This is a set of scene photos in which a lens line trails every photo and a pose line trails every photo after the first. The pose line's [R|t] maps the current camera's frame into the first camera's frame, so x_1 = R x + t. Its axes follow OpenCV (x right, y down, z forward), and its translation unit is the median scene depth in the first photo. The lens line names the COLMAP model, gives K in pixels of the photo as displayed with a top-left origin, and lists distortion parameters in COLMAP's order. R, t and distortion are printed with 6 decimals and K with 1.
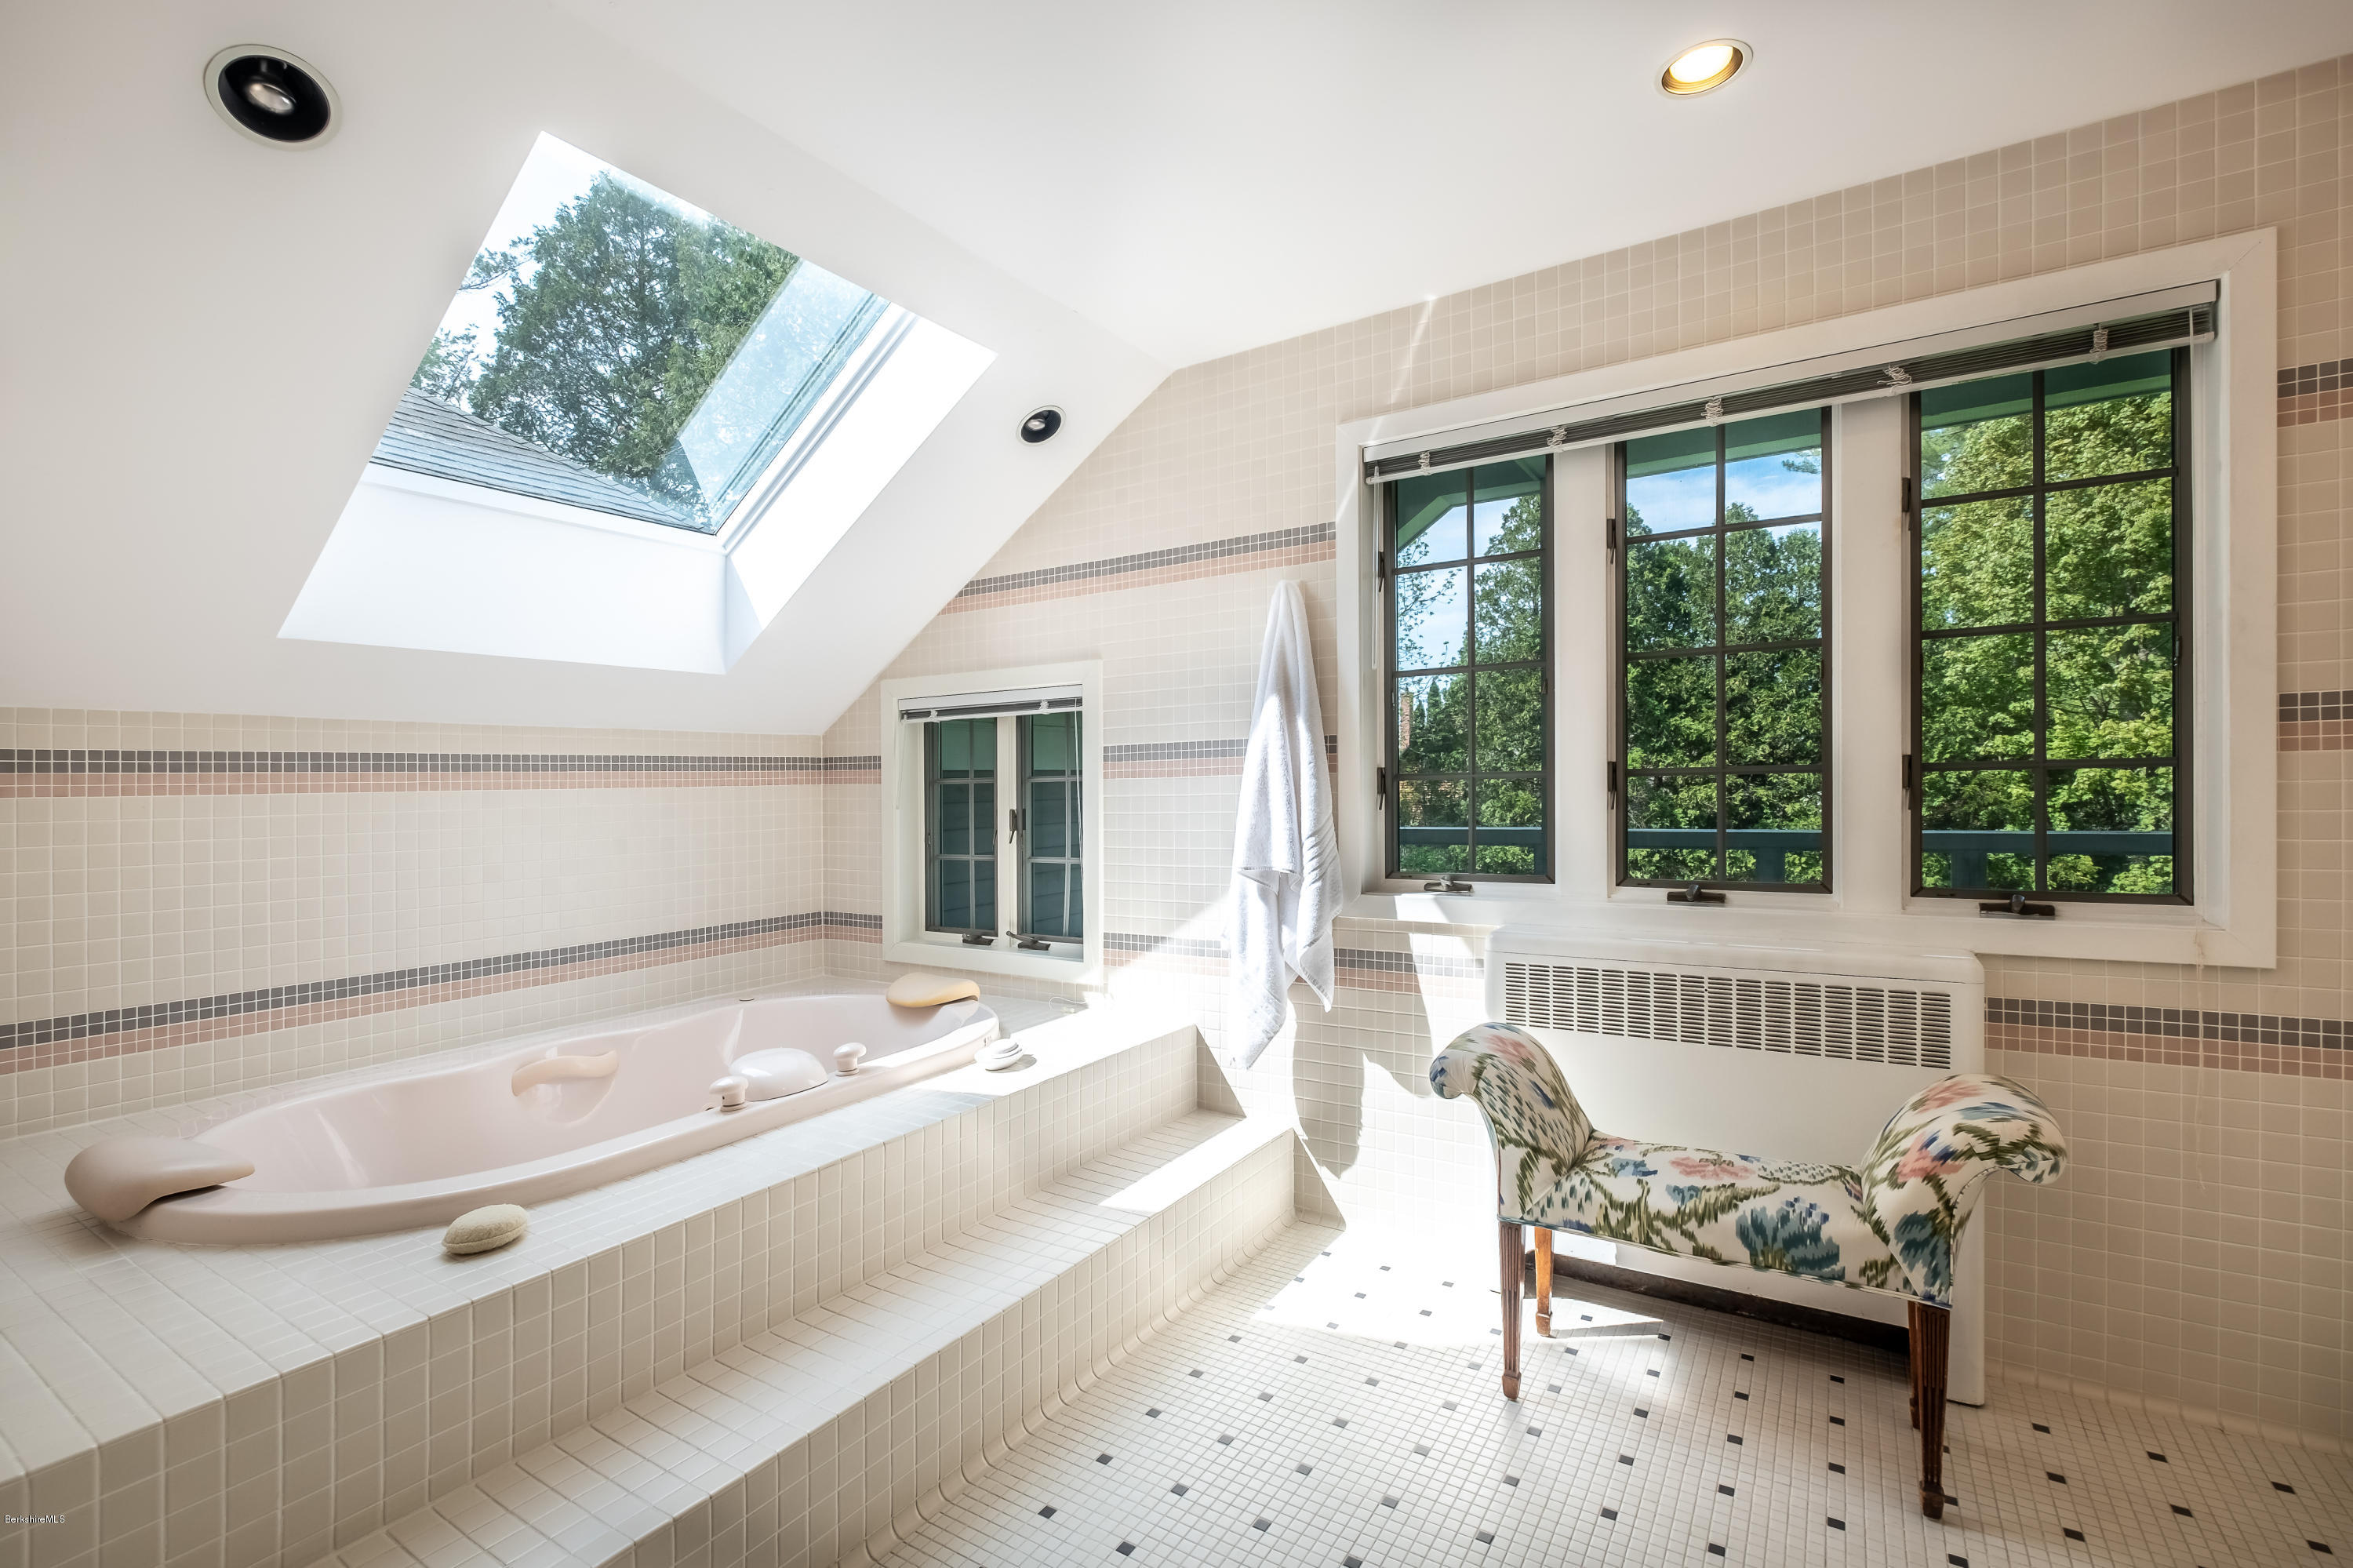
lens RADIAL K [[1064.9, 0, 1229.0], [0, 1064.9, 774.3], [0, 0, 1]] dist [-0.006108, 0.001058]
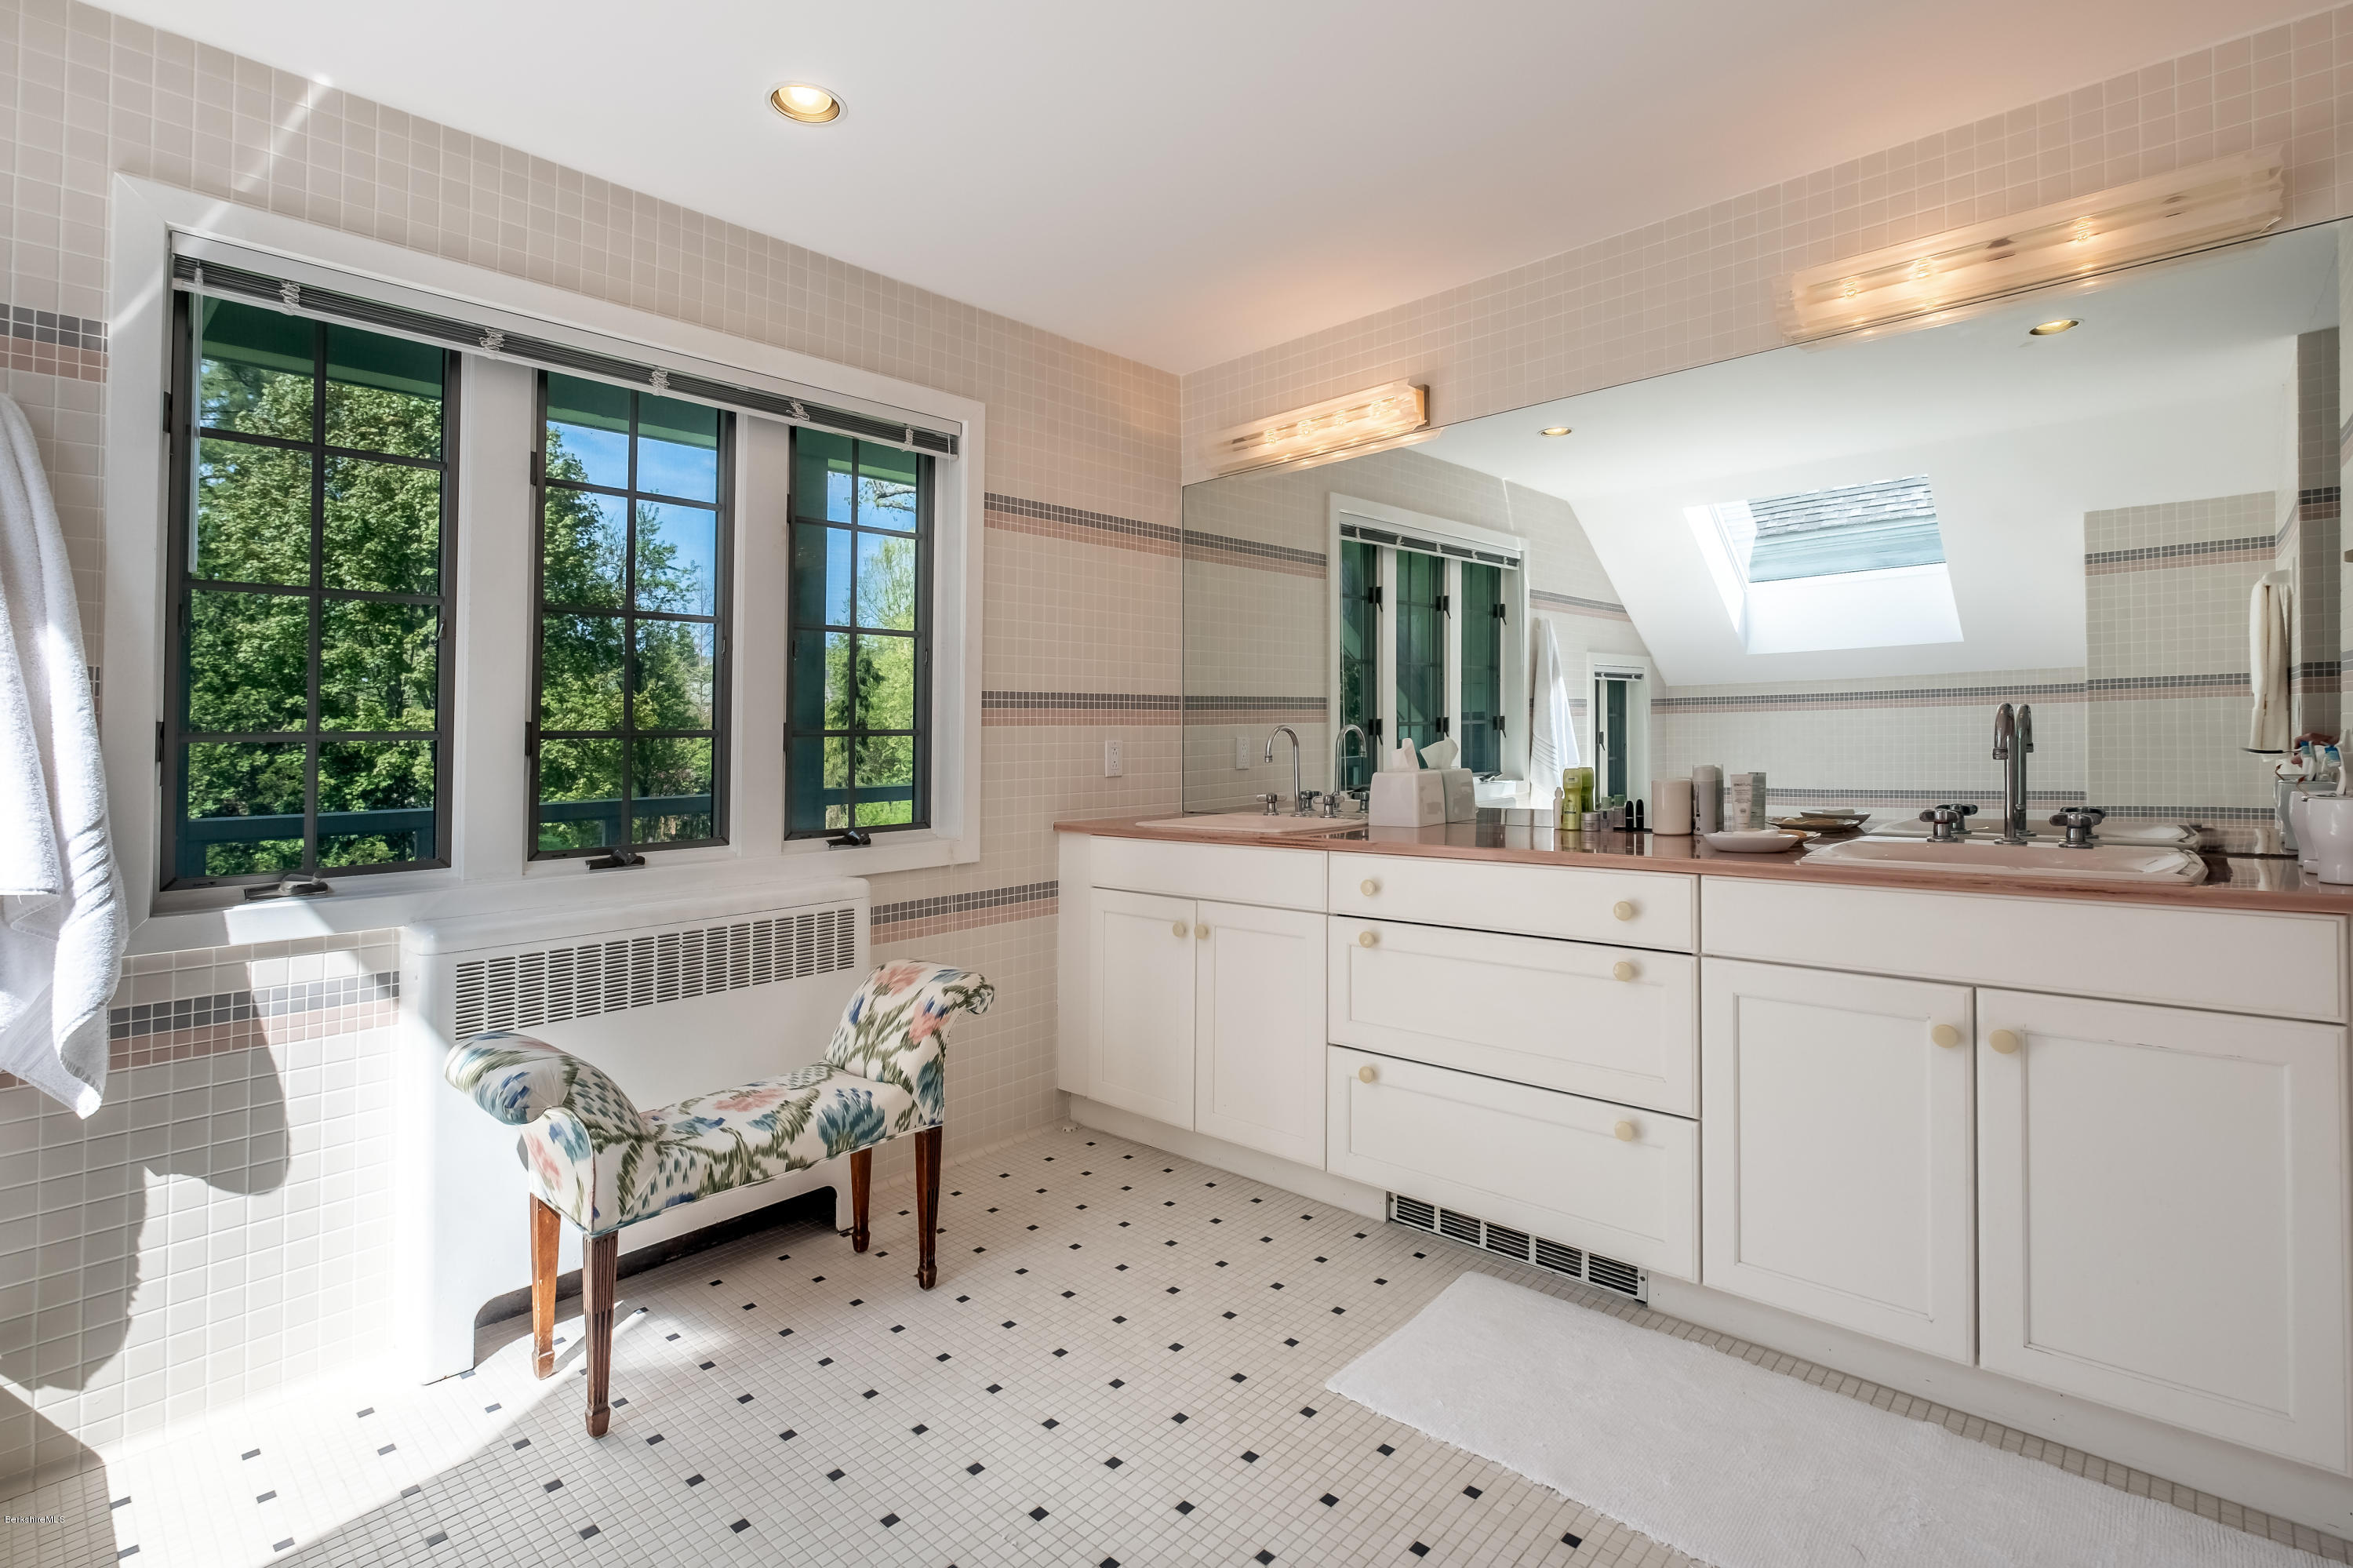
lens RADIAL K [[1100.0, 0, 1172.8], [0, 1100.0, 753.5], [0, 0, 1]] dist [-0.000736, -0.000395]
pose [[0.191711, 0.005072, 0.981438, -0.542125], [0.006974, 0.999954, -0.006530, 0.029527], [-0.981427, 0.008097, 0.191667, 0.353026]]
